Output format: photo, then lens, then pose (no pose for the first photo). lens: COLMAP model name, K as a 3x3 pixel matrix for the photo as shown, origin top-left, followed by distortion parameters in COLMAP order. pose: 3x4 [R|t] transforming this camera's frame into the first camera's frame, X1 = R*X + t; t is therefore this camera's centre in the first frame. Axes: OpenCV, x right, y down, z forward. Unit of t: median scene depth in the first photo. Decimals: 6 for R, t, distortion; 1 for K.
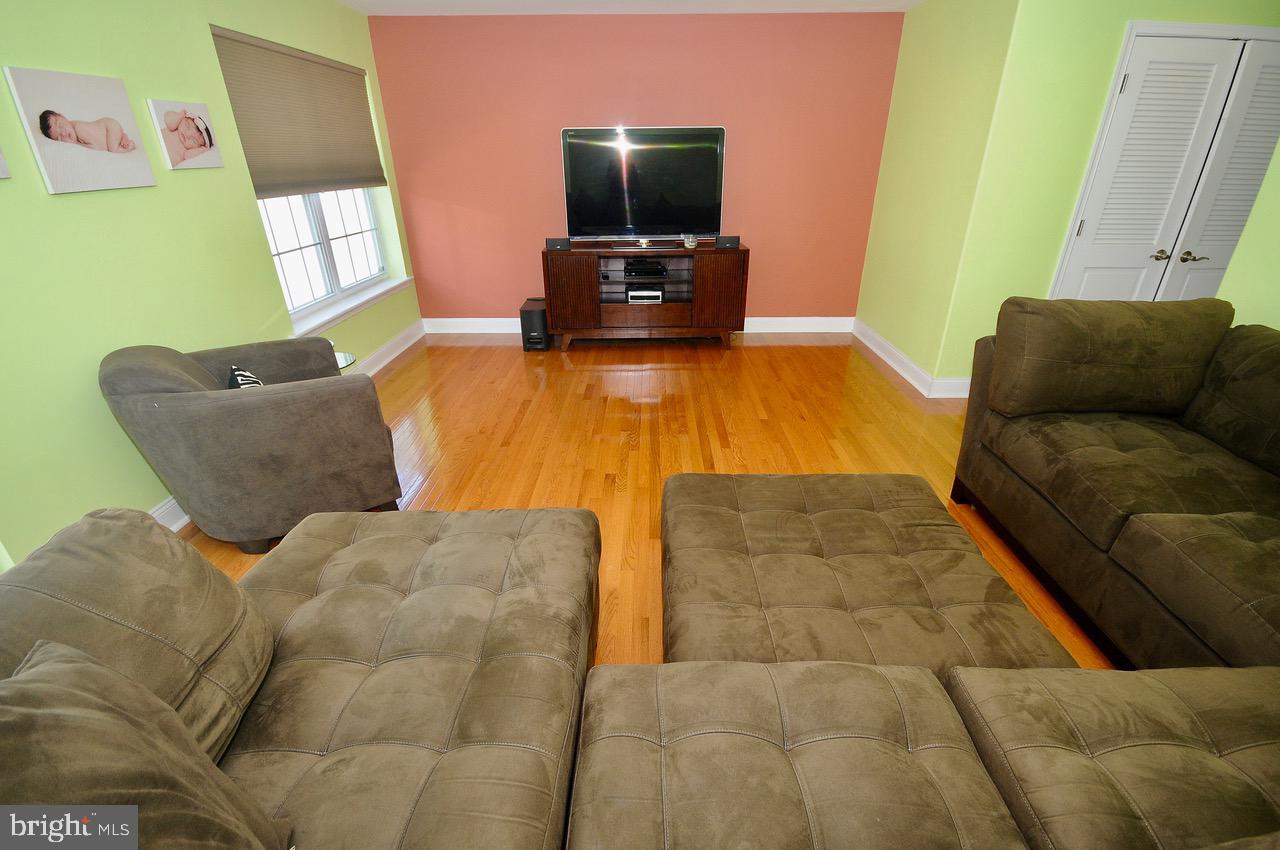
lens RADIAL K [[565.3, 0, 652.2], [0, 565.3, 441.1], [0, 0, 1]] dist [0.010975, -0.013910]
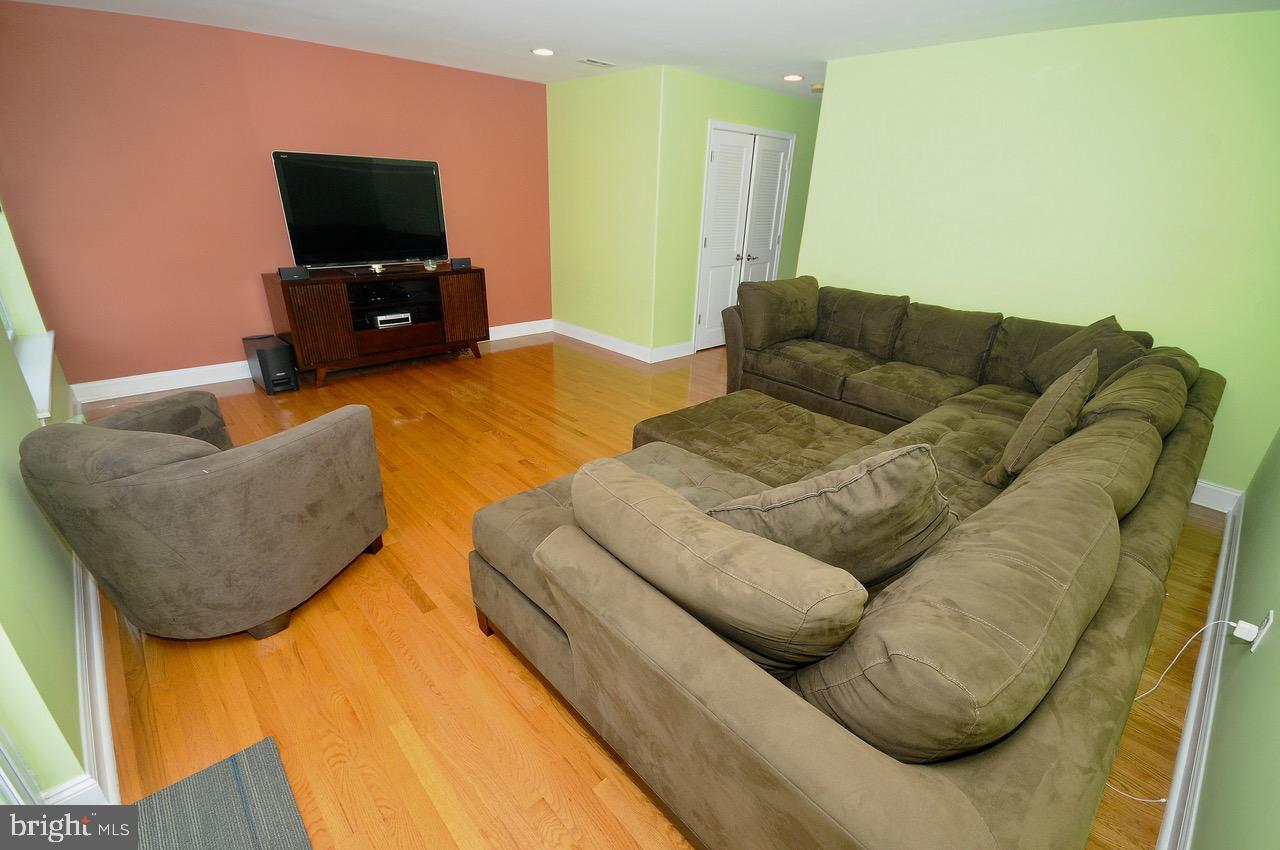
lens RADIAL K [[550.5, 0, 640.0], [0, 550.5, 425.0], [0, 0, 1]] dist [0.003330, 0.000111]
pose [[0.736339, -0.233712, 0.634968, -0.372603], [0.267980, 0.962443, 0.043484, 0.002927], [-0.621283, 0.138140, 0.771314, -0.015261]]
